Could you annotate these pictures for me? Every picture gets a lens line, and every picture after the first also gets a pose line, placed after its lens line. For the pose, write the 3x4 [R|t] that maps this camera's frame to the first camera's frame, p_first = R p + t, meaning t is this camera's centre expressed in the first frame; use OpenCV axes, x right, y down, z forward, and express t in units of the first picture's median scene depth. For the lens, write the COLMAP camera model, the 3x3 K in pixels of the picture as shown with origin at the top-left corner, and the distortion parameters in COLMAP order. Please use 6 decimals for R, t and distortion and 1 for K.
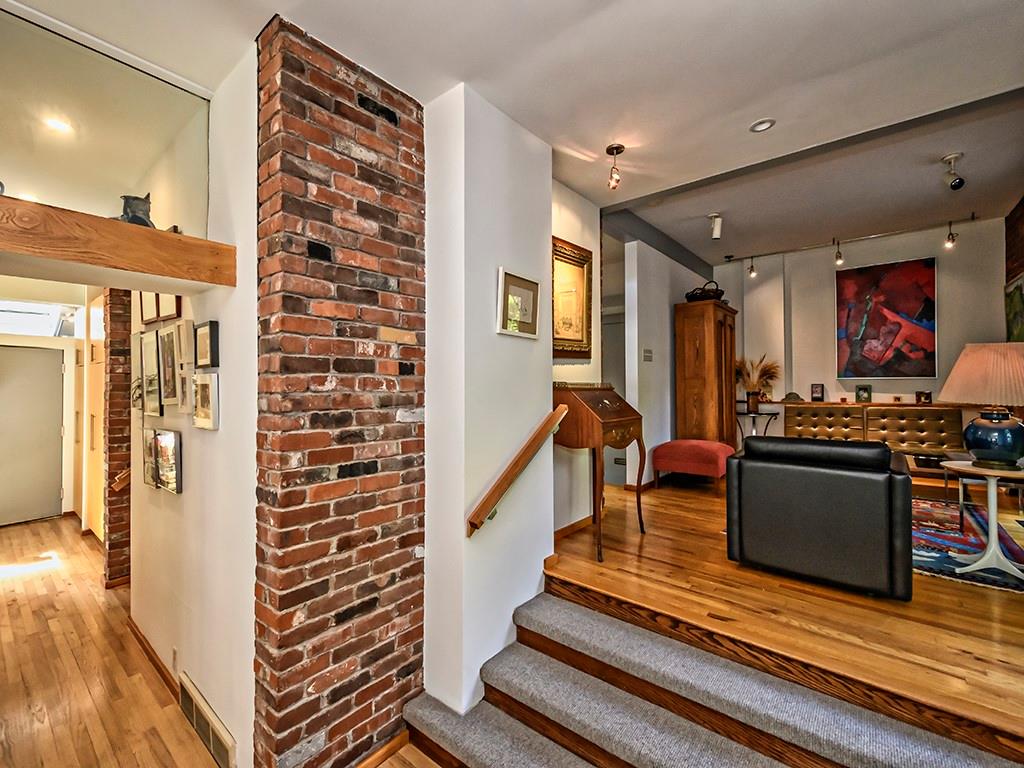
lens RADIAL K [[454.8, 0, 508.8], [0, 454.8, 380.1], [0, 0, 1]] dist [0.007158, -0.001012]
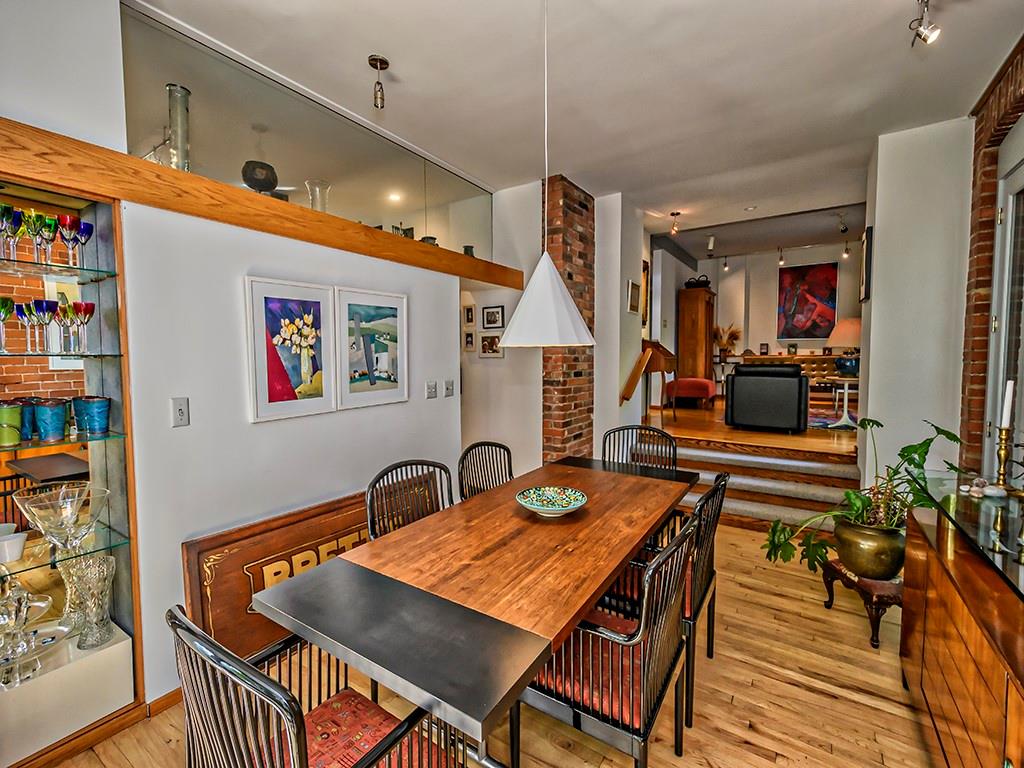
lens RADIAL K [[454.8, 0, 511.1], [0, 454.8, 382.5], [0, 0, 1]] dist [0.007158, -0.001012]
pose [[0.994454, -0.009084, 0.104777, -0.350853], [0.001428, 0.997337, 0.072918, 0.029281], [-0.105160, -0.072364, 0.991819, -0.463262]]
